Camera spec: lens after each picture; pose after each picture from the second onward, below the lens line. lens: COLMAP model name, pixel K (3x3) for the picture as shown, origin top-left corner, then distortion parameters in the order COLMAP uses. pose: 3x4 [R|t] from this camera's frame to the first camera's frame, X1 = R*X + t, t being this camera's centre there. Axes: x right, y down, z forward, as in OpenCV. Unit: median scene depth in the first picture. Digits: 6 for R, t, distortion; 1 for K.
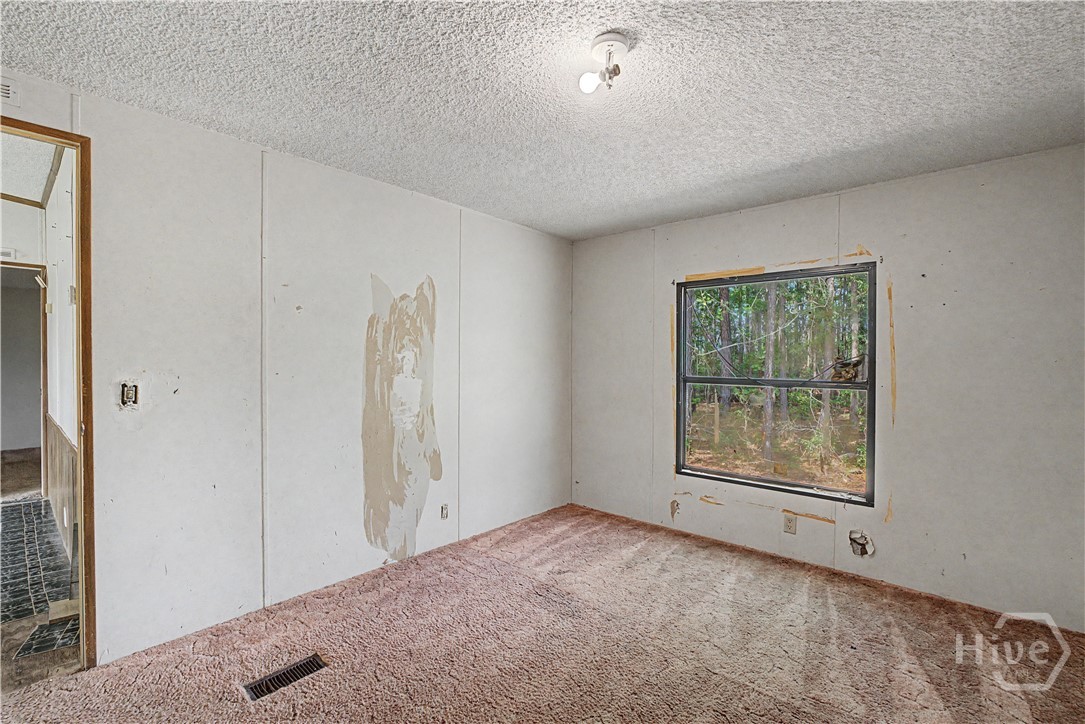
lens RADIAL K [[480.1, 0, 539.3], [0, 480.1, 364.1], [0, 0, 1]] dist [-0.015967, 0.000146]
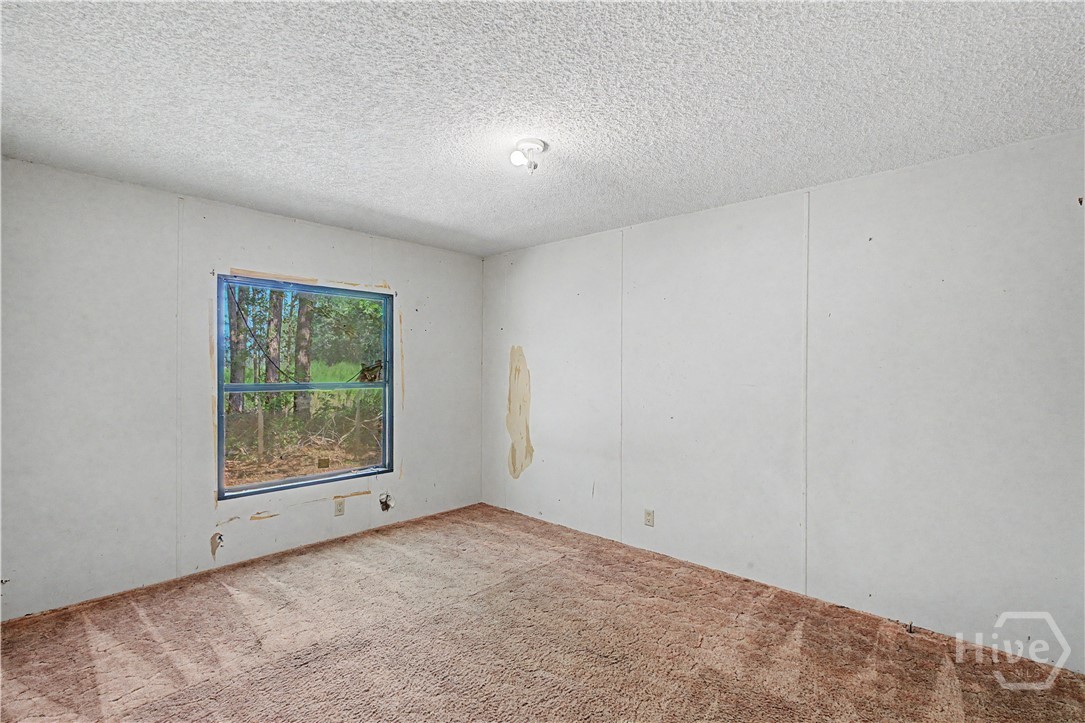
lens RADIAL K [[503.8, 0, 539.4], [0, 503.8, 362.3], [0, 0, 1]] dist [-0.003058, -0.000186]
pose [[0.026022, 0.000366, 0.999661, -0.703101], [0.002675, 0.999996, -0.000436, -0.015160], [-0.999658, 0.002685, 0.026021, 0.498679]]
